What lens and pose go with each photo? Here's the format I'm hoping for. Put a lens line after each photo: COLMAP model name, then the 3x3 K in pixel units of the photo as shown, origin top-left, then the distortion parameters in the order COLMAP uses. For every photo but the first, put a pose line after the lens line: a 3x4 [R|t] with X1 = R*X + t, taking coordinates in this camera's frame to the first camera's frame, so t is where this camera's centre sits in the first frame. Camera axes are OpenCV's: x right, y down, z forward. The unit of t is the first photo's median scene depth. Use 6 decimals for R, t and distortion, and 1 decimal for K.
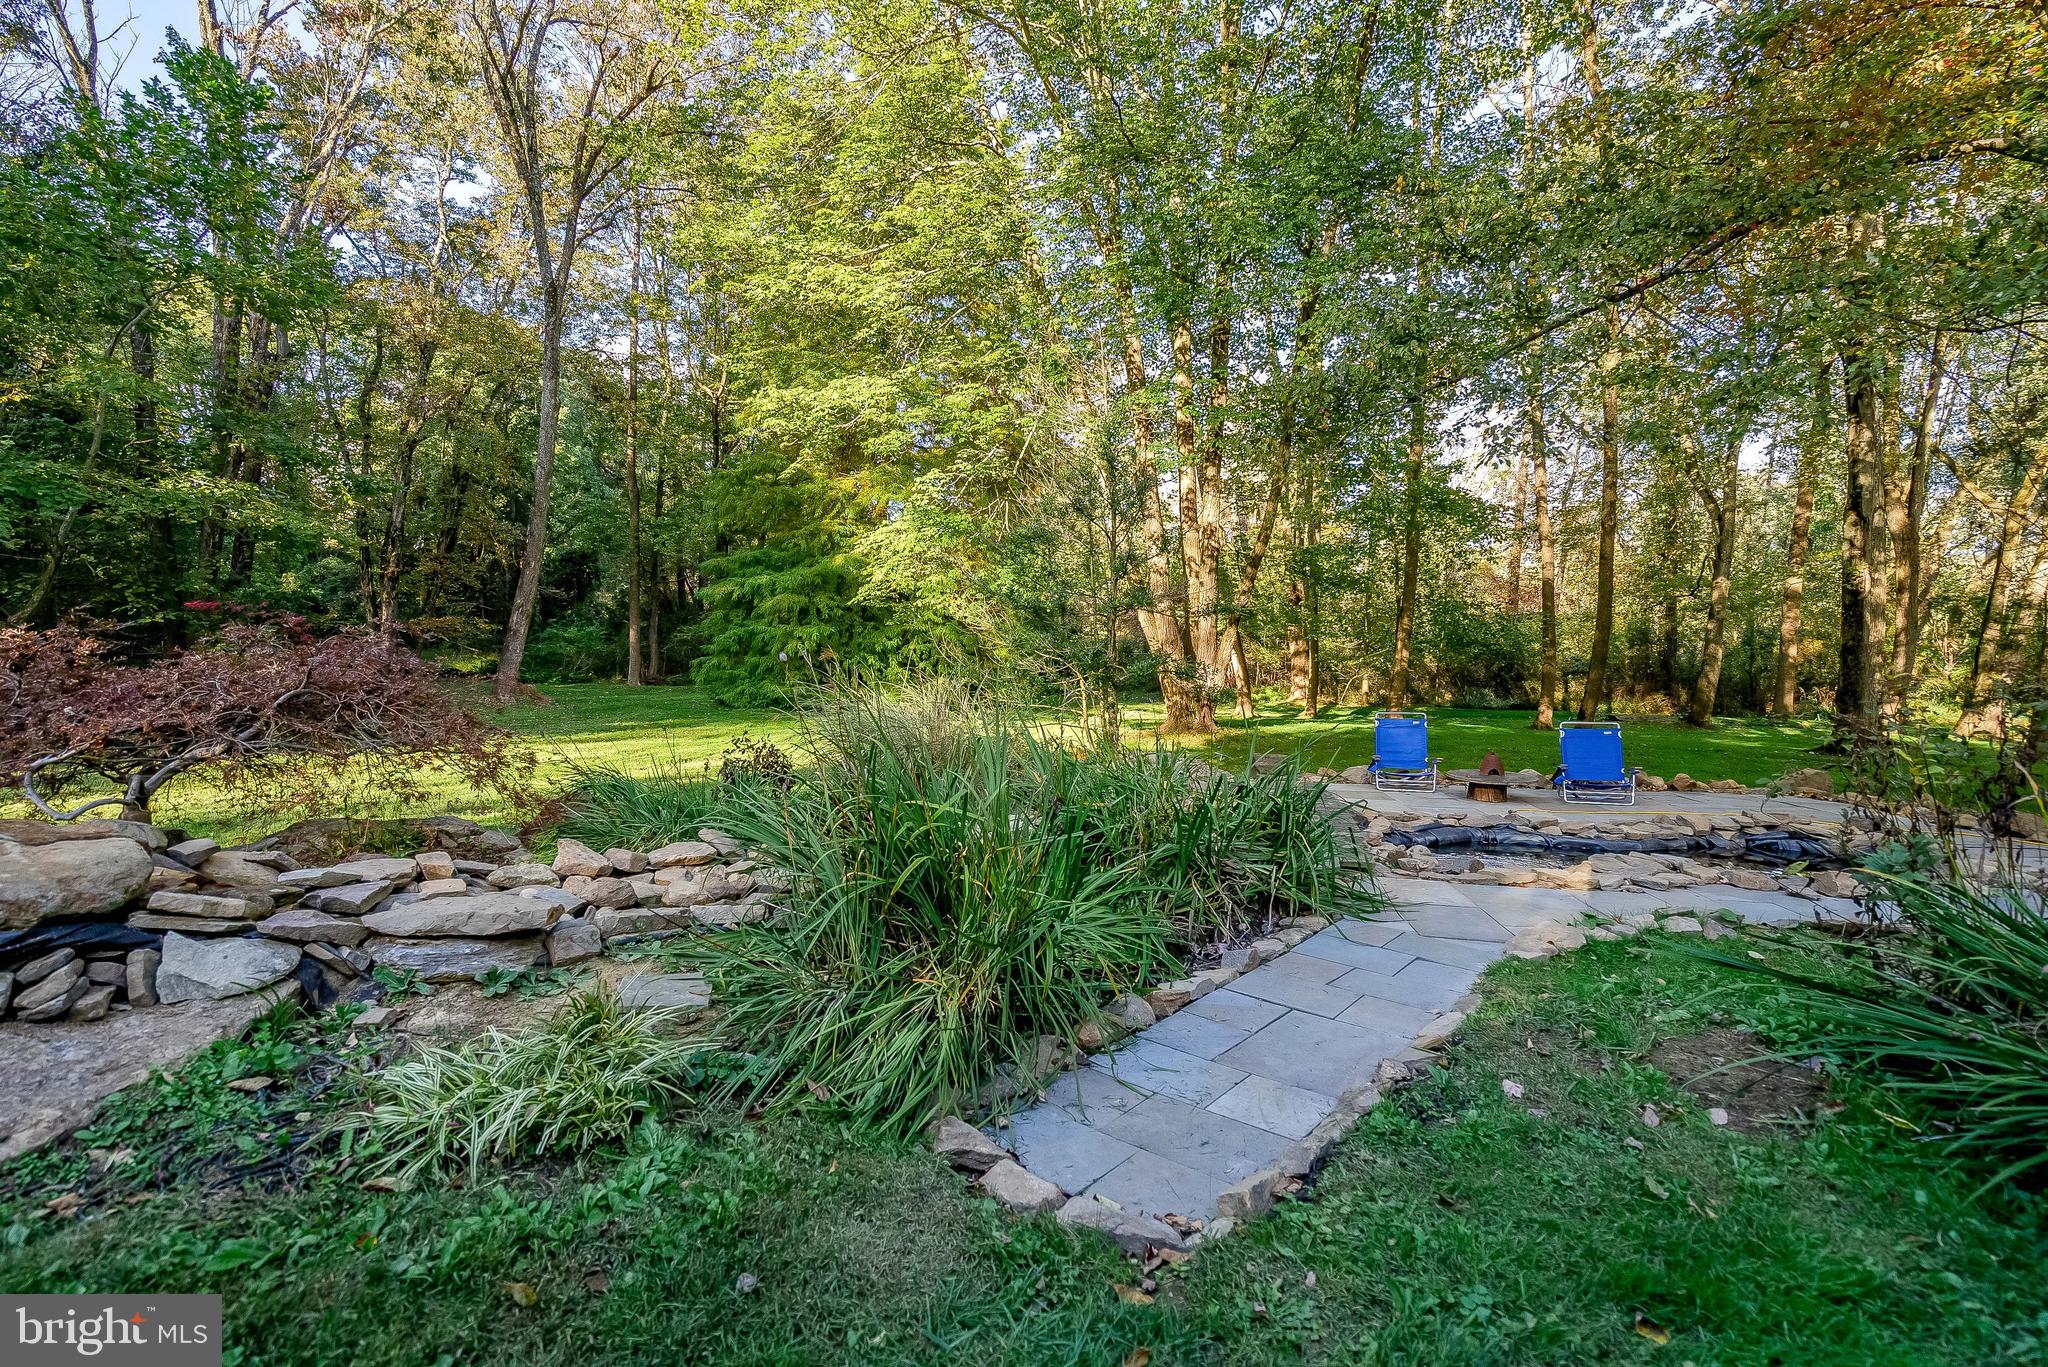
lens RADIAL K [[940.8, 0, 1018.7], [0, 940.8, 692.3], [0, 0, 1]] dist [0.001222, 0.000126]
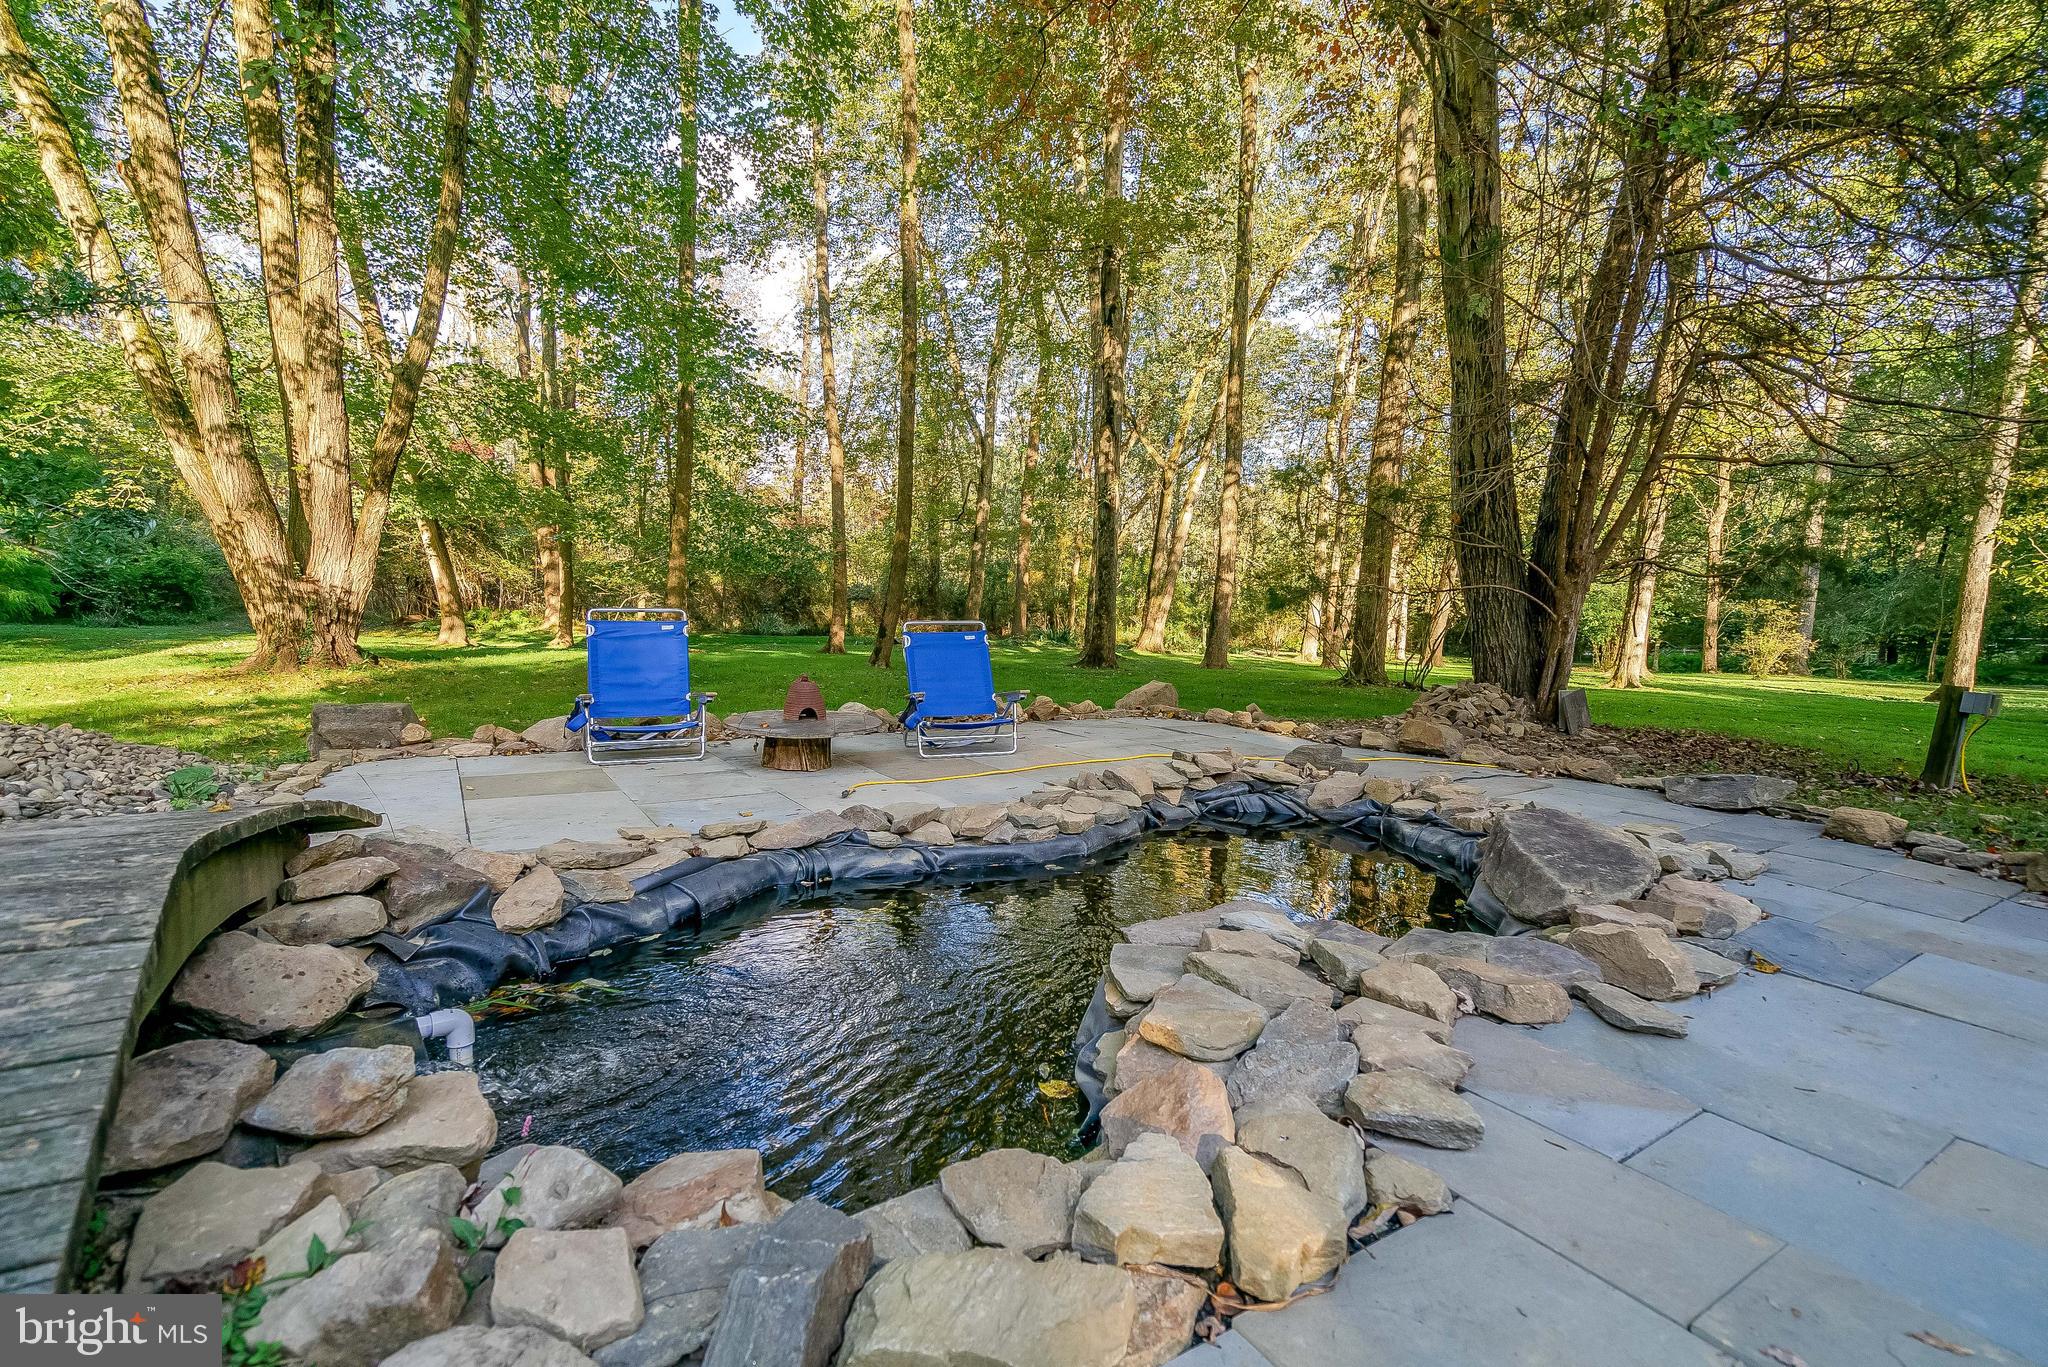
lens RADIAL K [[940.8, 0, 1021.3], [0, 940.8, 693.5], [0, 0, 1]] dist [0.001222, 0.000126]
pose [[0.752207, -0.054368, 0.656680, 0.135510], [0.008328, 0.997295, 0.073030, 0.019466], [-0.658874, -0.049465, 0.750625, 0.286407]]
